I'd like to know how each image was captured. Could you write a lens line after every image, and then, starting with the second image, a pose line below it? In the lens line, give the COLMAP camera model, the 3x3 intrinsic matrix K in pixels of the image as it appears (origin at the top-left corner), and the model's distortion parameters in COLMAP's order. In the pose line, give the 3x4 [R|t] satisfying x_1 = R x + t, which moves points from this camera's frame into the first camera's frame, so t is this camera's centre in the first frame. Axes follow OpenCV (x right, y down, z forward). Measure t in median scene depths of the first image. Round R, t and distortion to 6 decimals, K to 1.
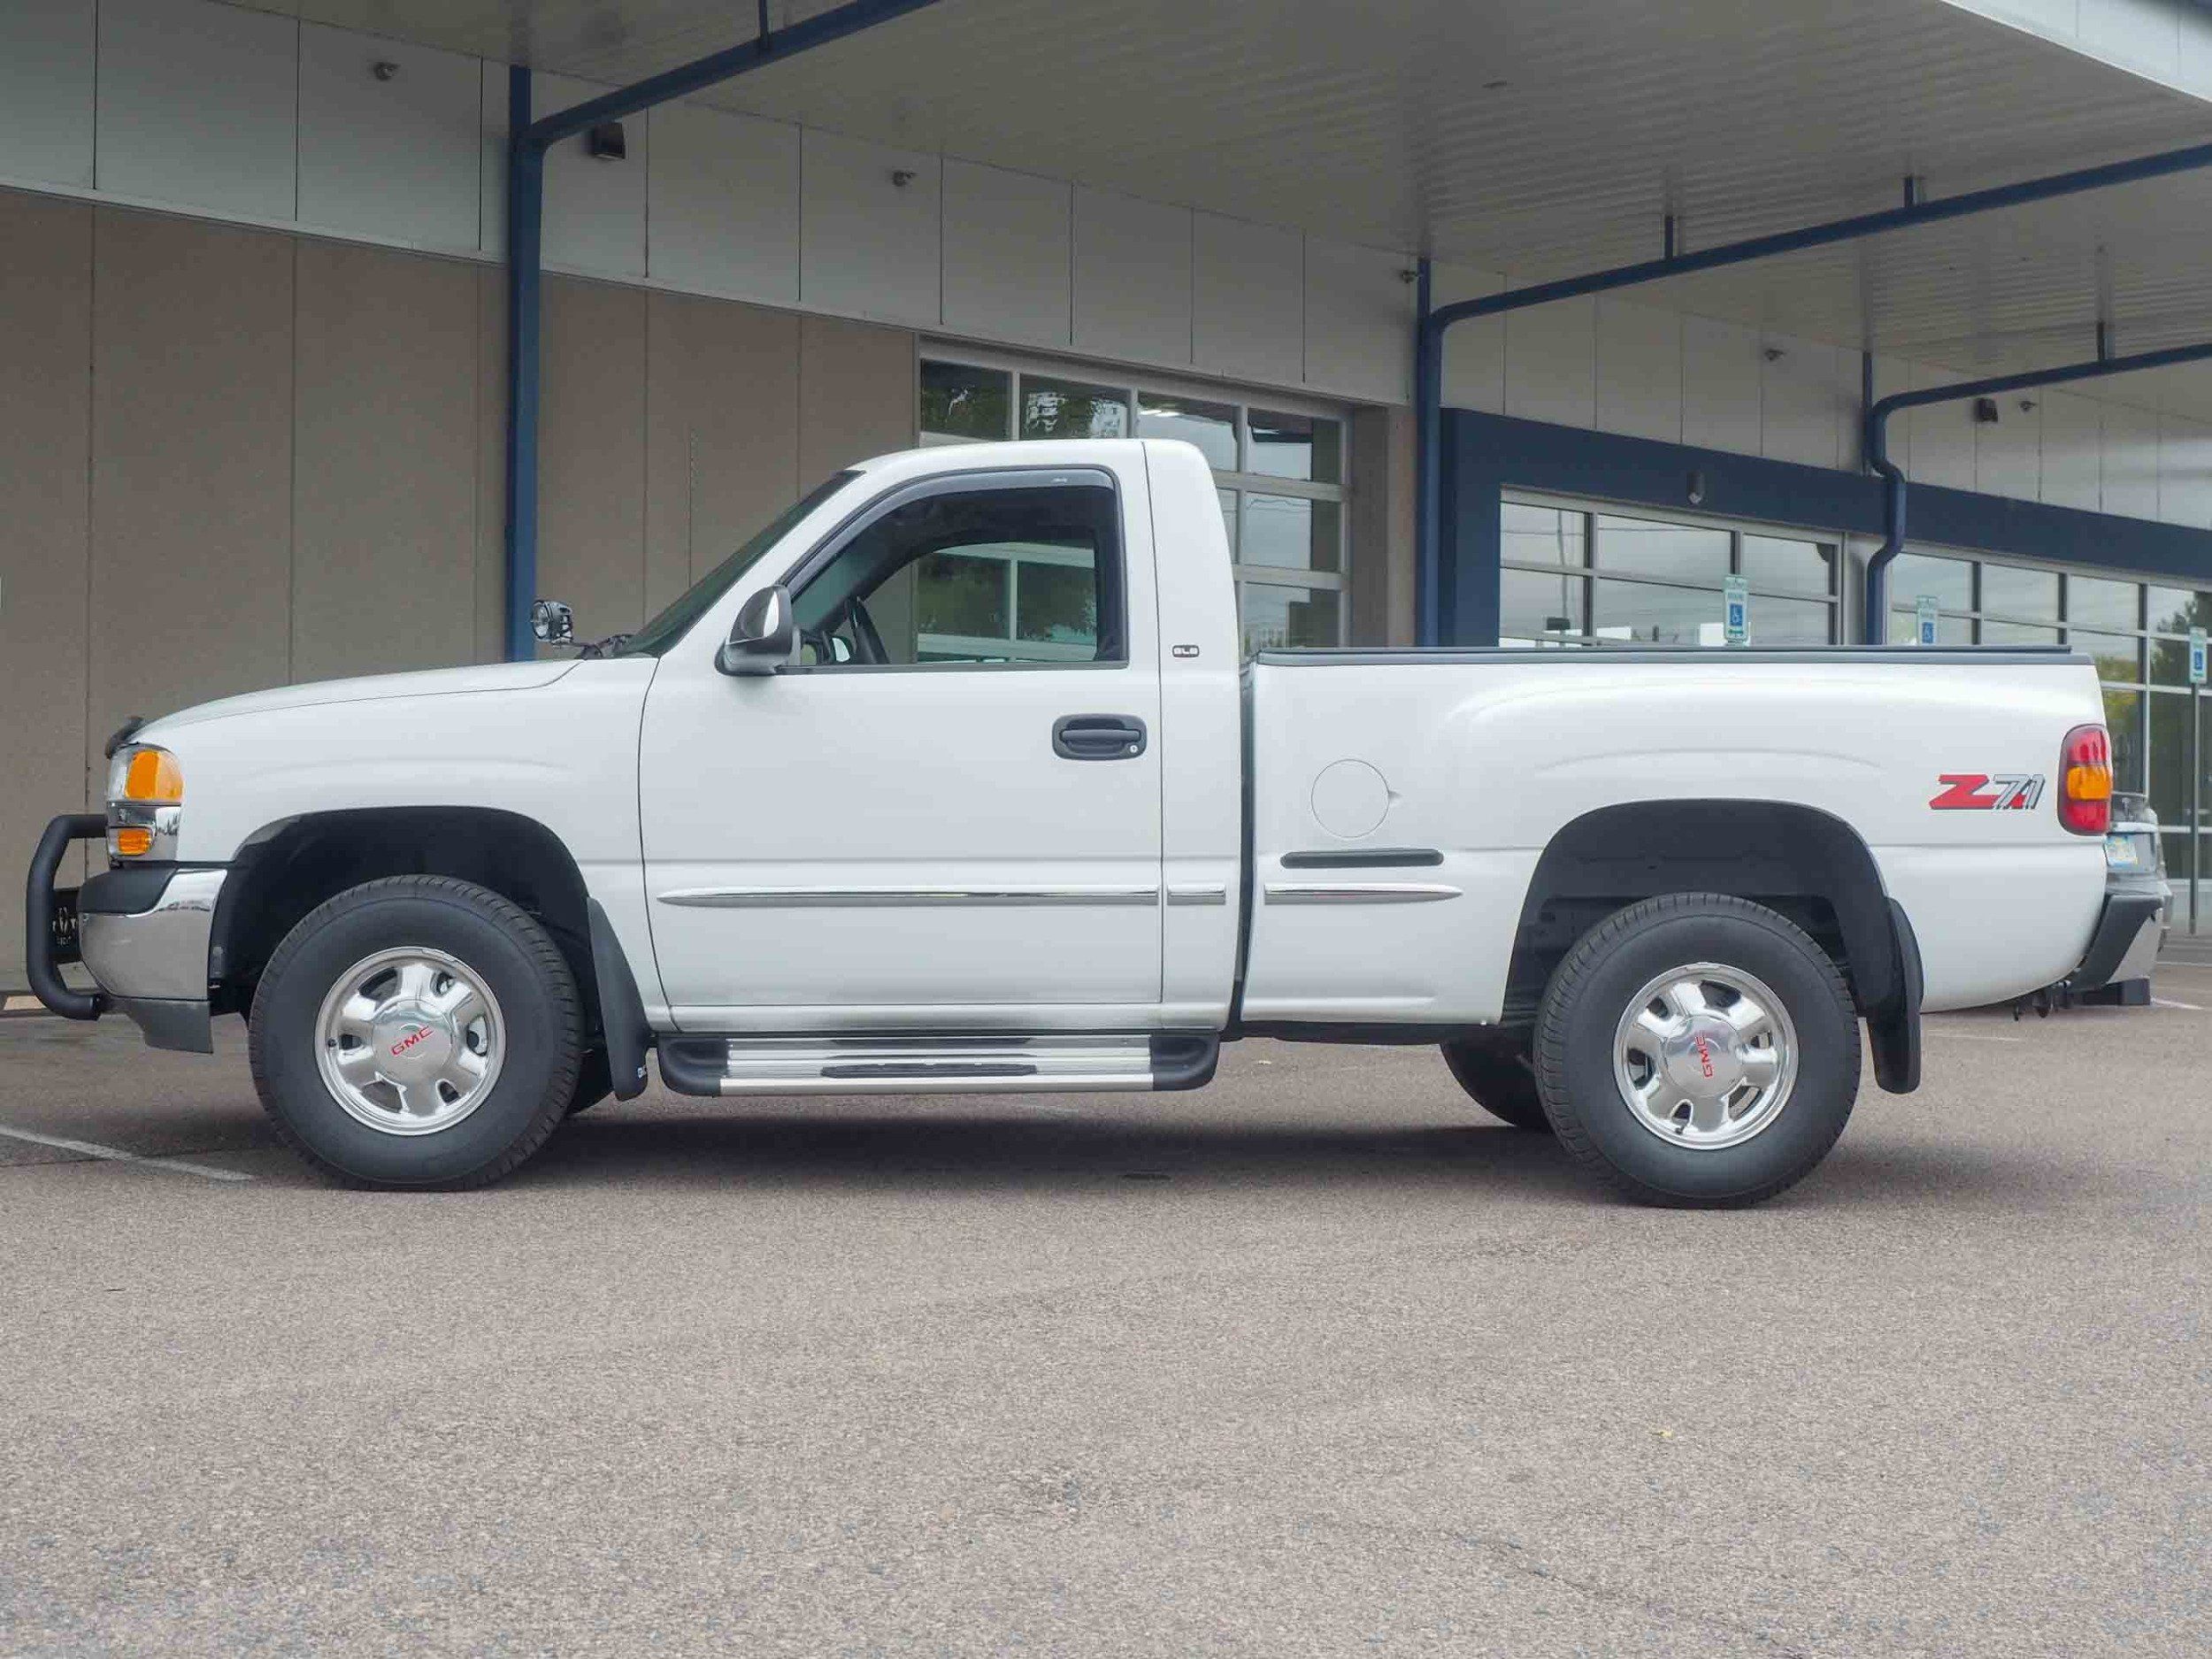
lens RADIAL K [[3130.7, 0, 1103.4], [0, 3130.7, 825.2], [0, 0, 1]] dist [0.015046, 0.000000]
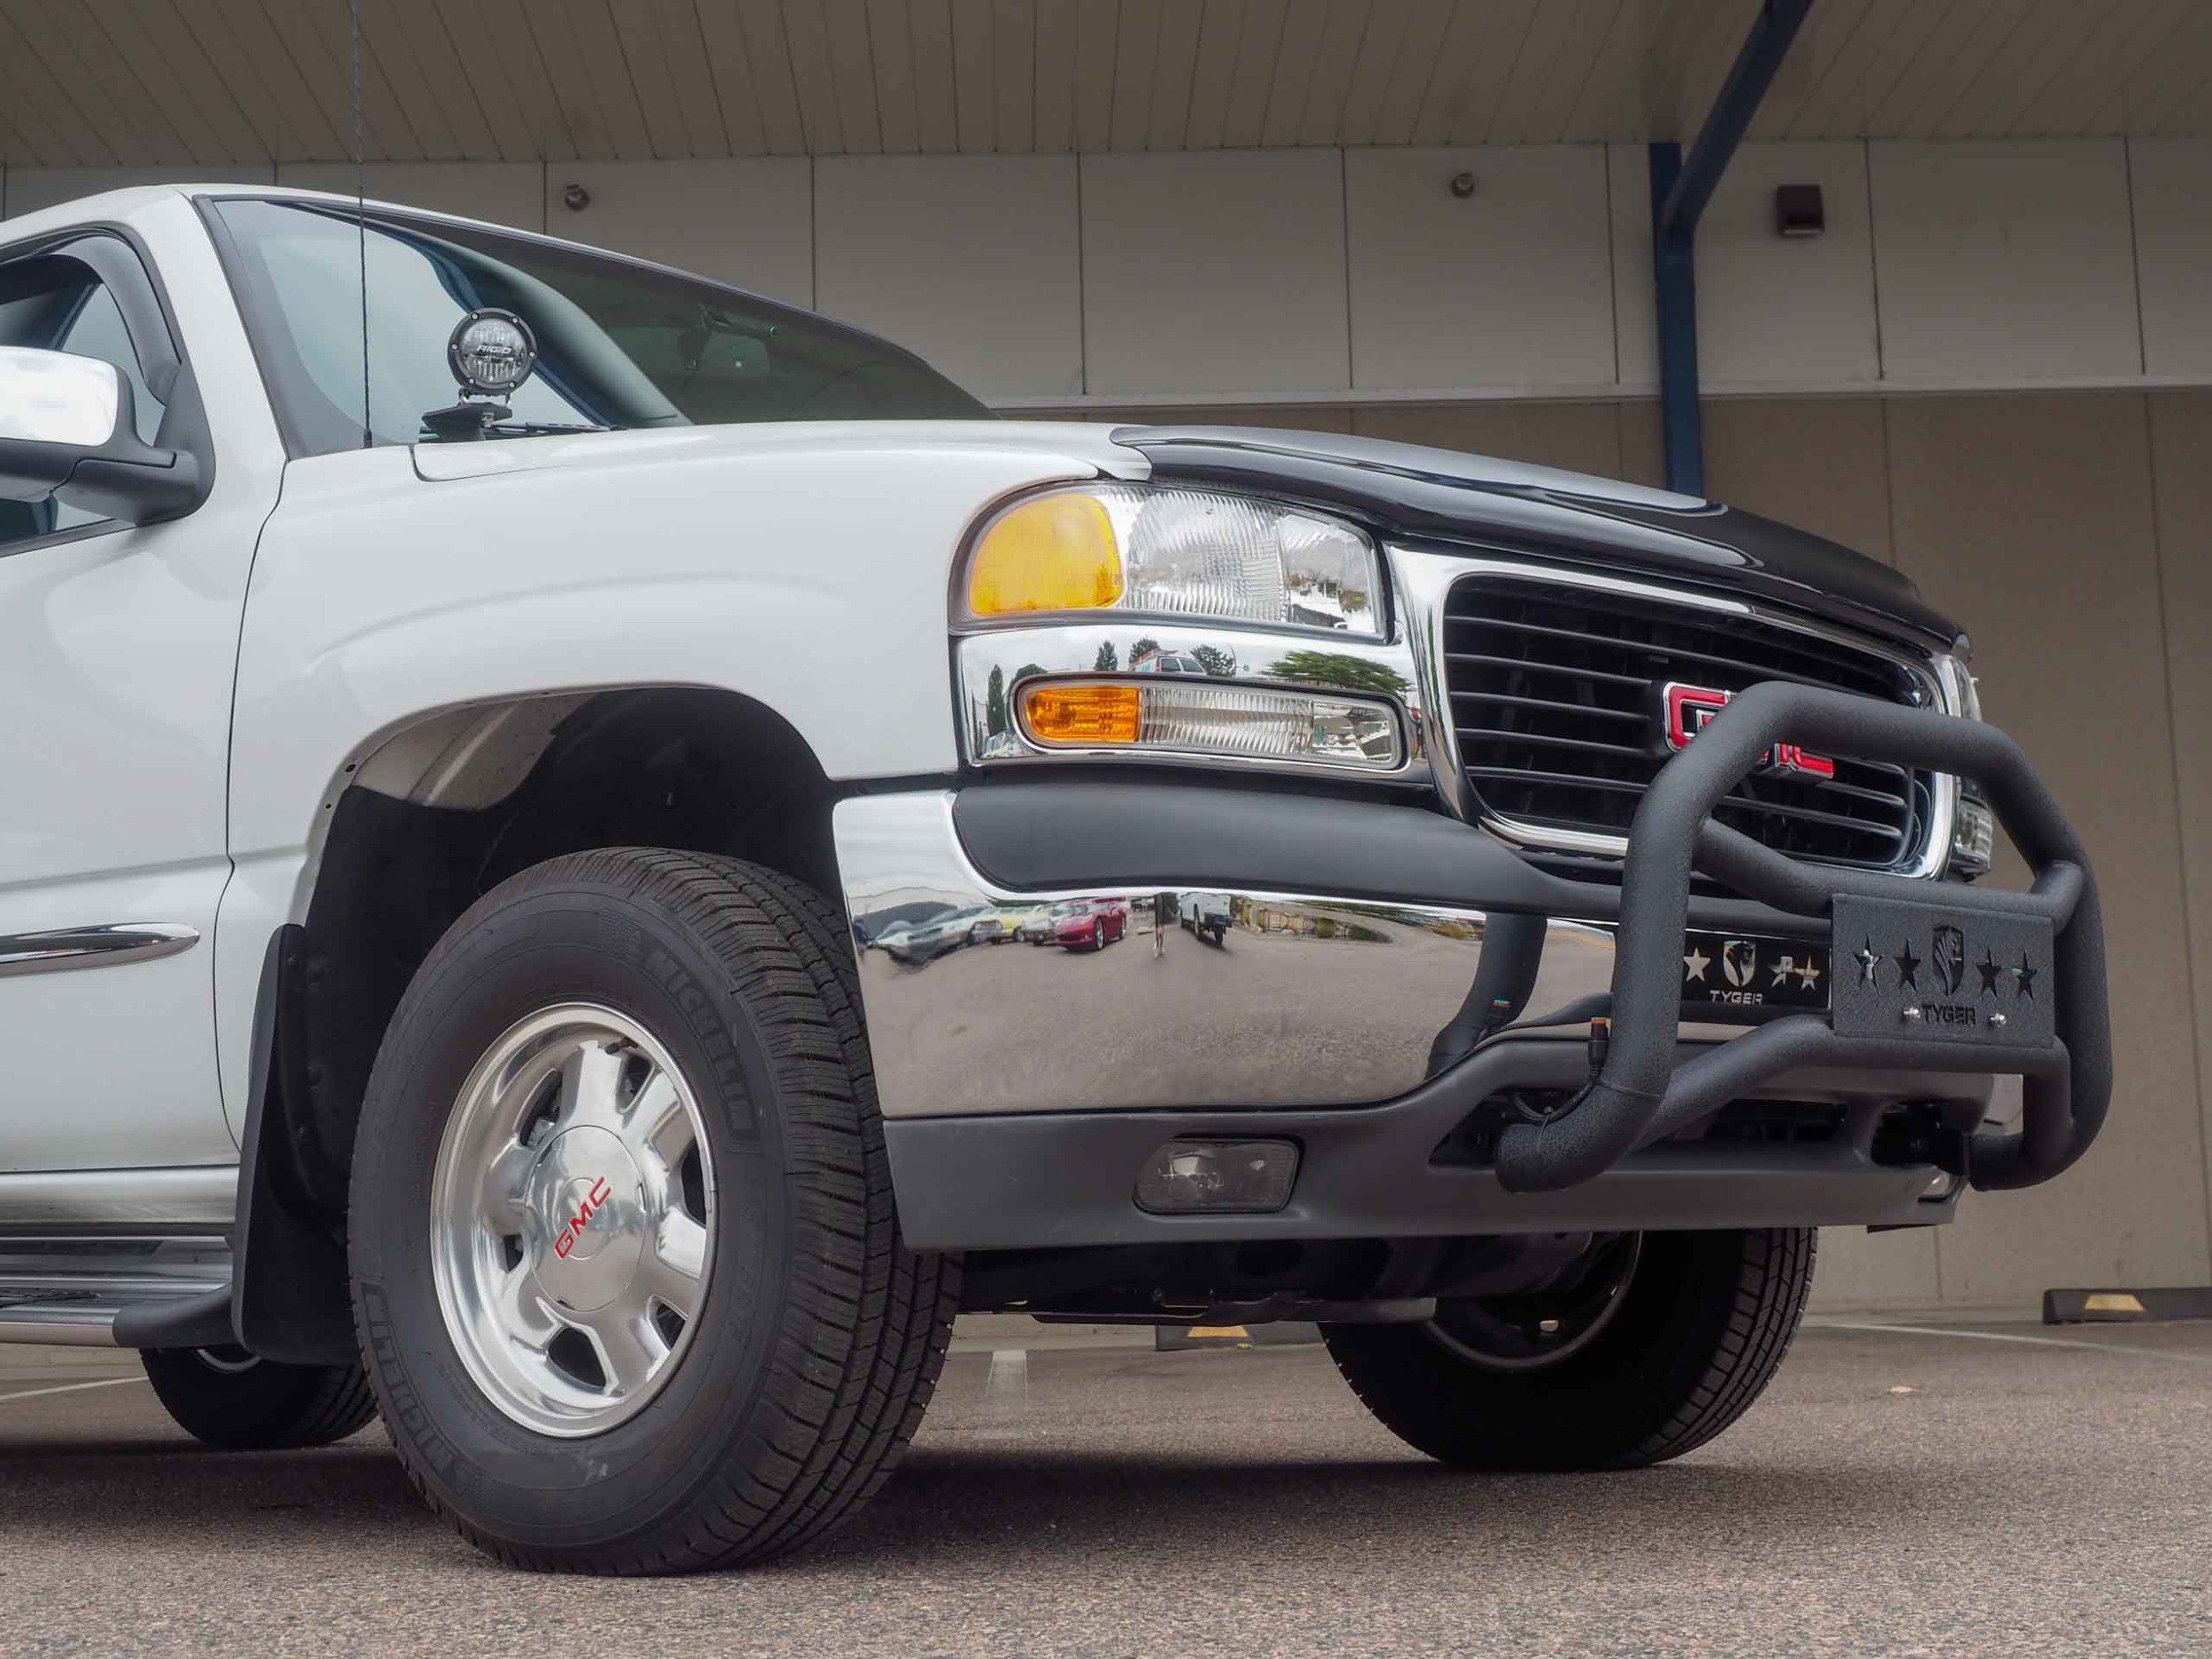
lens RADIAL K [[3457.4, 0, 1125.1], [0, 3457.4, 790.6], [0, 0, 1]] dist [0.000024, 0.000000]
pose [[0.734856, -0.133228, -0.665009, 0.571359], [0.036037, 0.986802, -0.157874, 0.094620], [0.677265, 0.092049, 0.729959, 0.685383]]
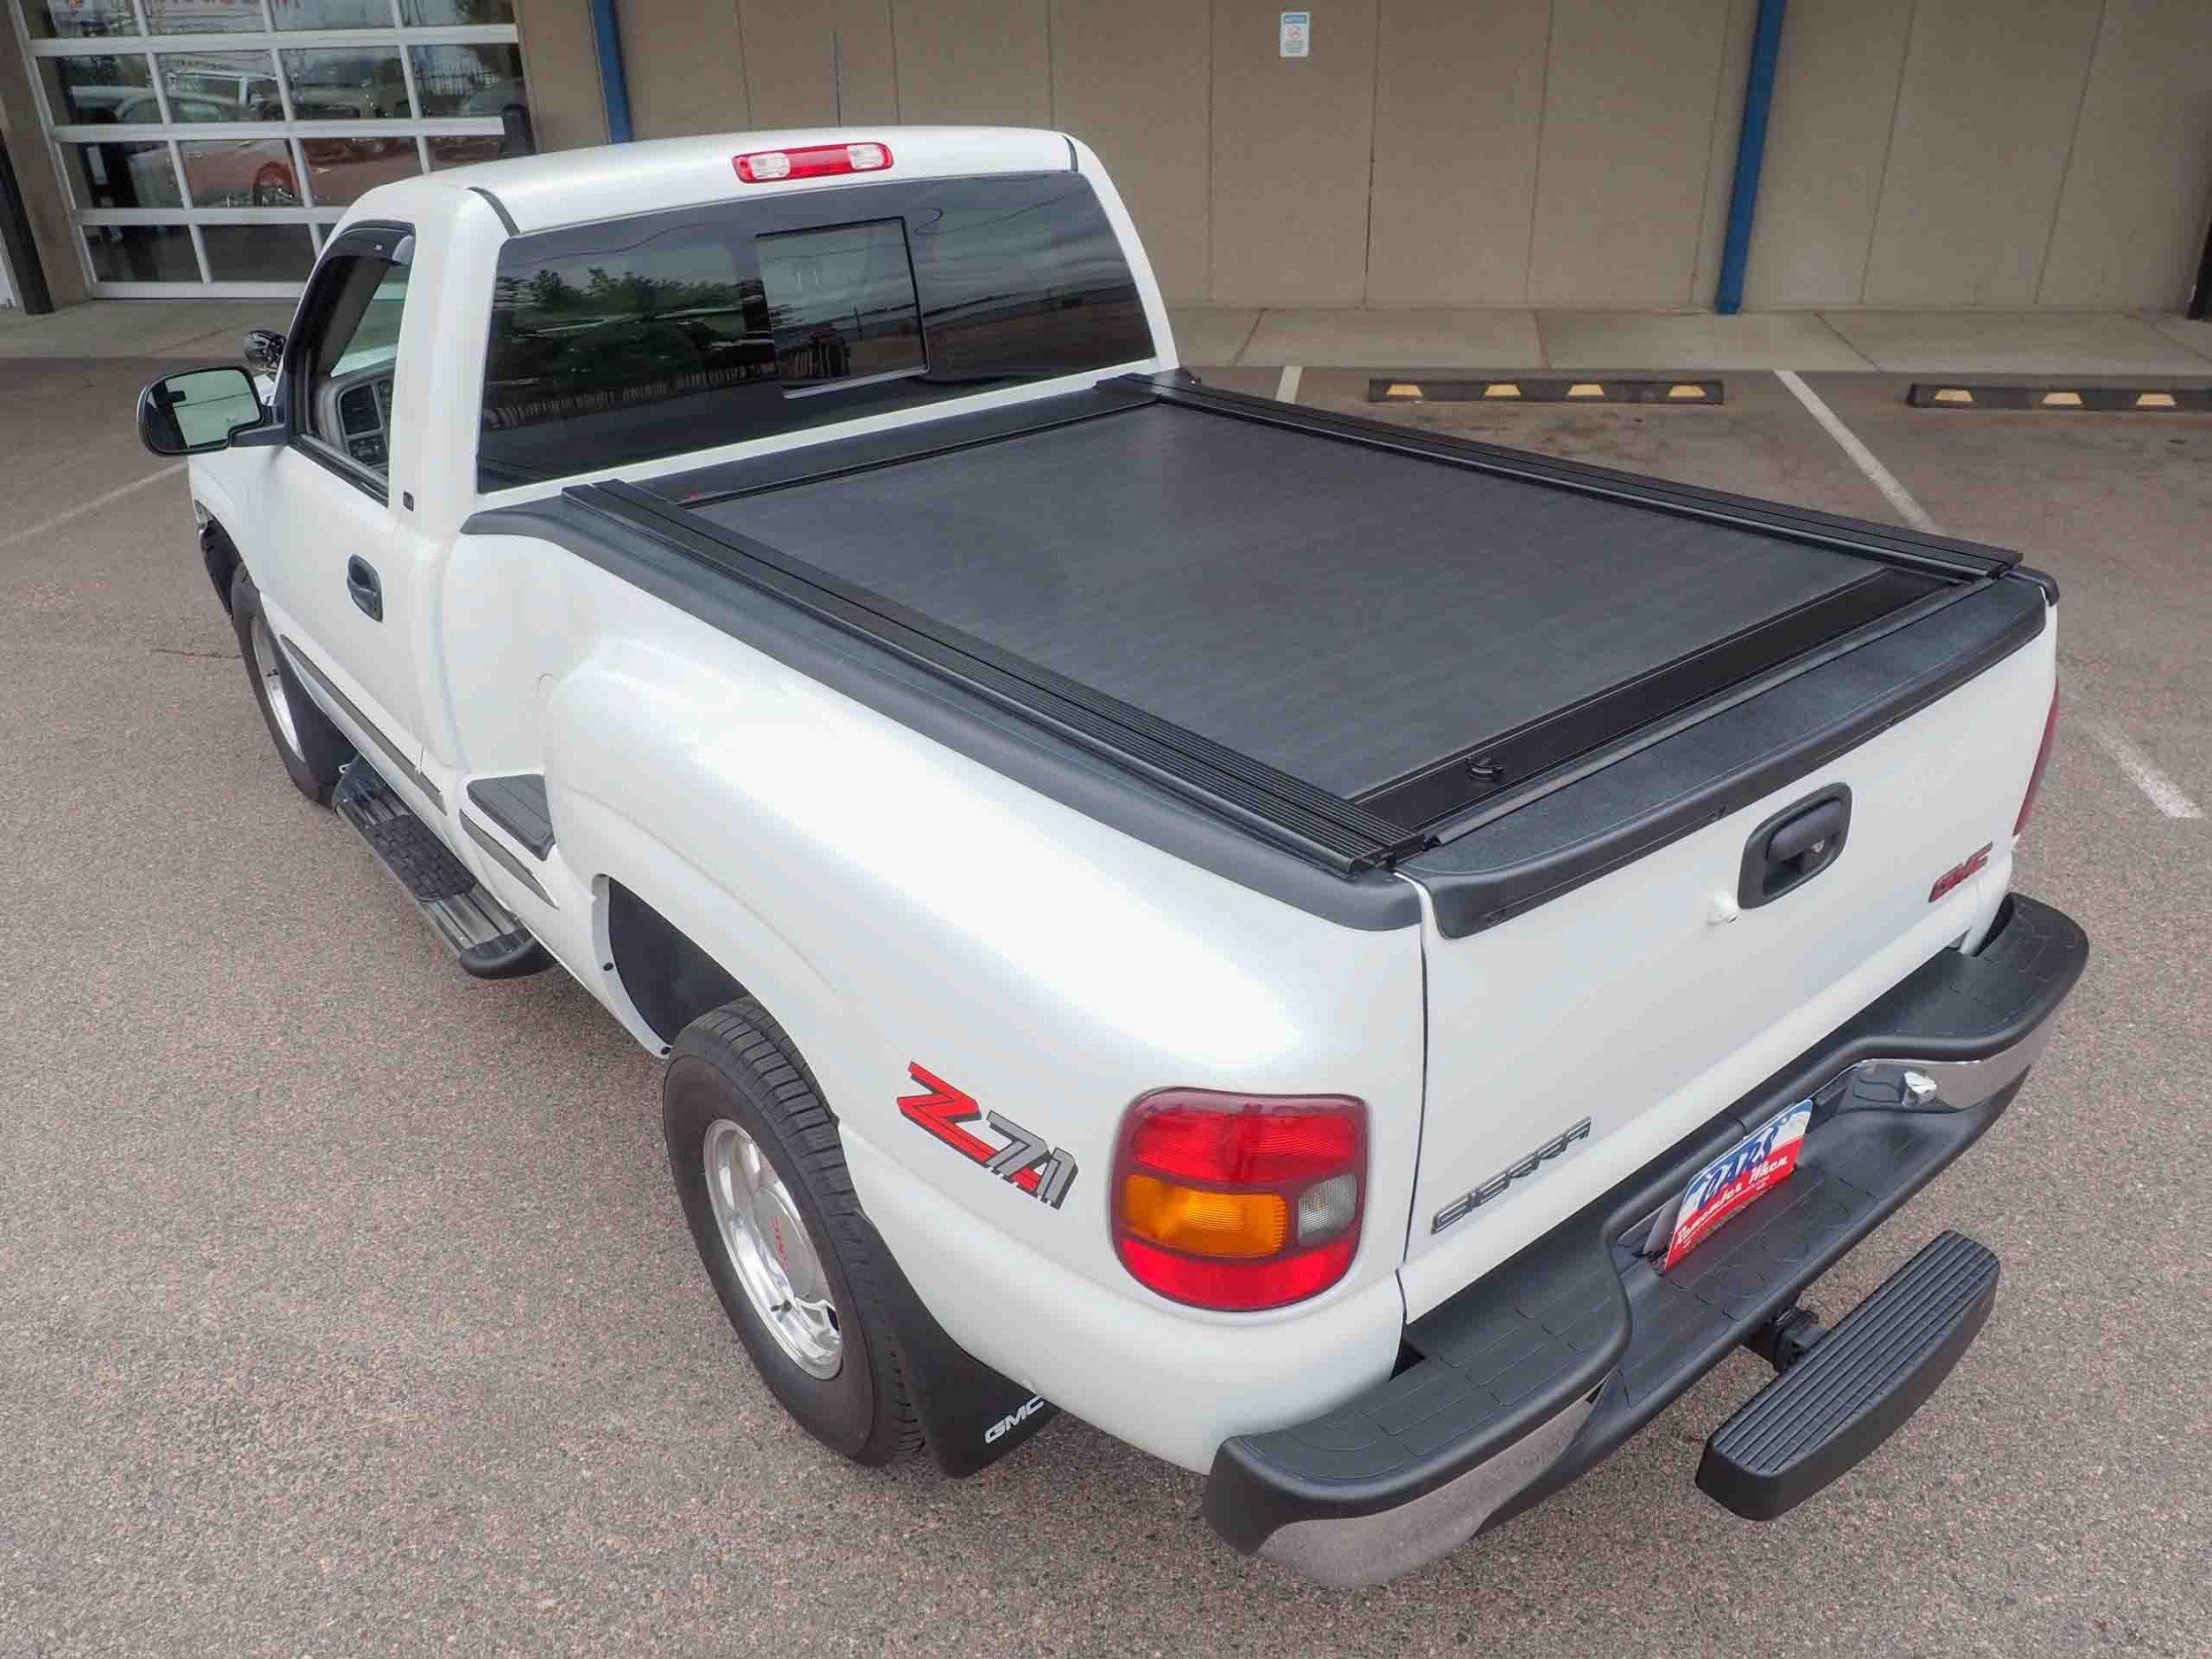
lens RADIAL K [[1610.4, 0, 1095.6], [0, 1610.4, 827.2], [0, 0, 1]] dist [-0.009687, 0.004175]
pose [[0.587430, 0.348289, -0.730493, 0.451481], [0.031317, 0.892192, 0.450569, -0.159194], [0.808669, -0.287555, 0.513193, 0.903050]]
